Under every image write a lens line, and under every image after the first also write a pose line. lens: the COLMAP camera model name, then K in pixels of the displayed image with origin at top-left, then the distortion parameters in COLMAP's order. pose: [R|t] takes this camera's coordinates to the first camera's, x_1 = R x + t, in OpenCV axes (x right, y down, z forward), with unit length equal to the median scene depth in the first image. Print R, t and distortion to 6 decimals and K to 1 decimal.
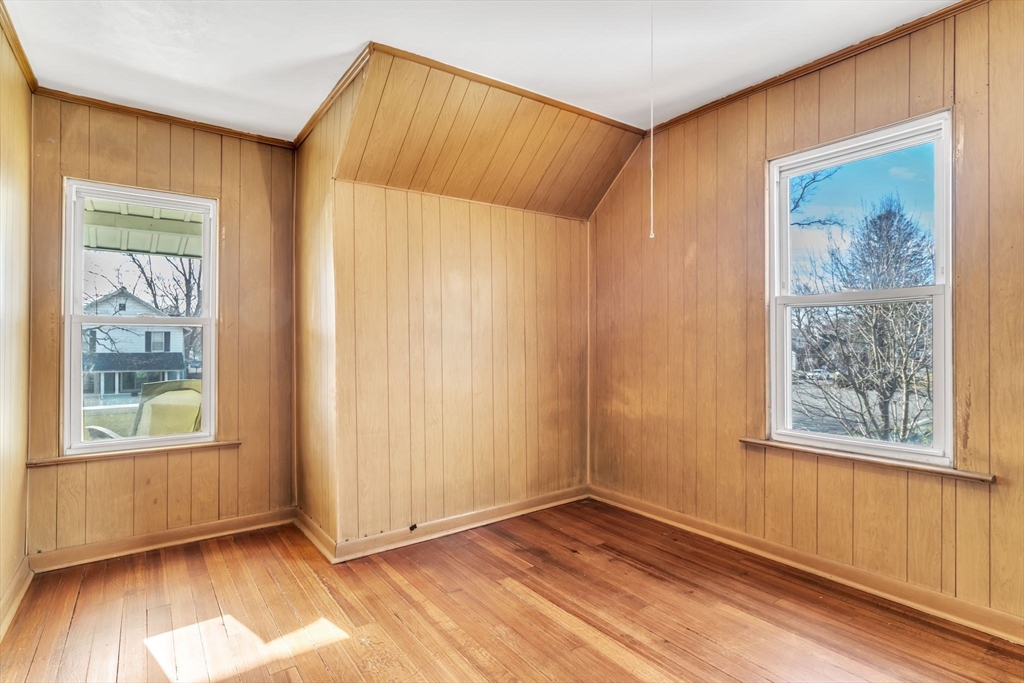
lens RADIAL K [[526.7, 0, 514.2], [0, 526.7, 339.1], [0, 0, 1]] dist [-0.003660, 0.005232]
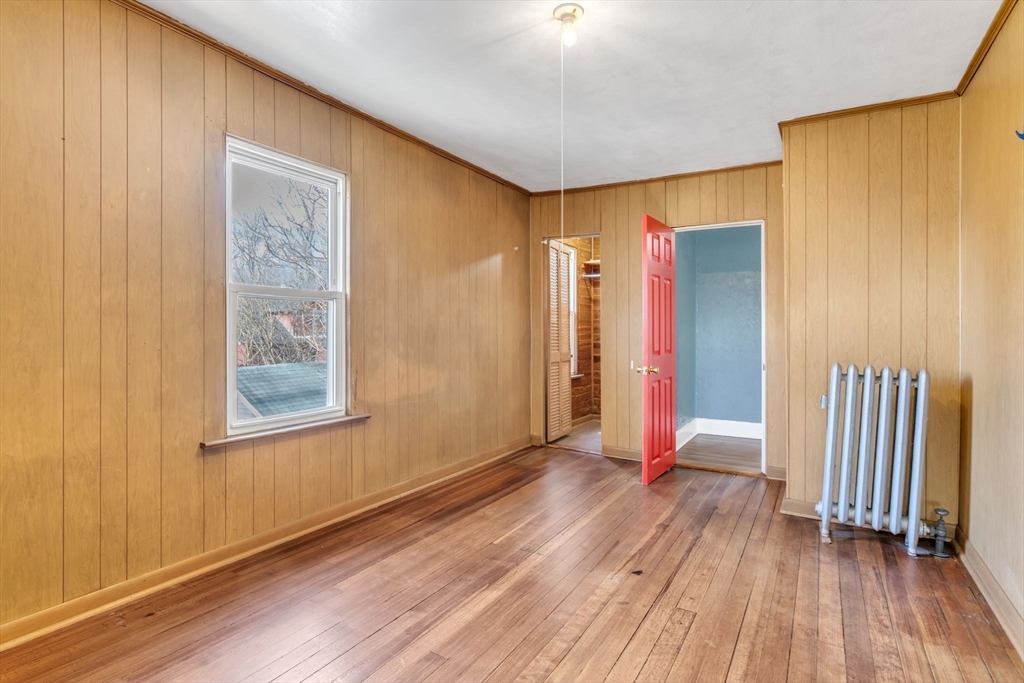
lens RADIAL K [[526.7, 0, 516.8], [0, 526.7, 340.1], [0, 0, 1]] dist [-0.003660, 0.005232]
pose [[-0.407070, -0.011682, 0.913322, -0.565237], [-0.007880, 0.999926, 0.009277, 0.007773], [-0.913363, -0.003420, -0.407132, 0.906146]]
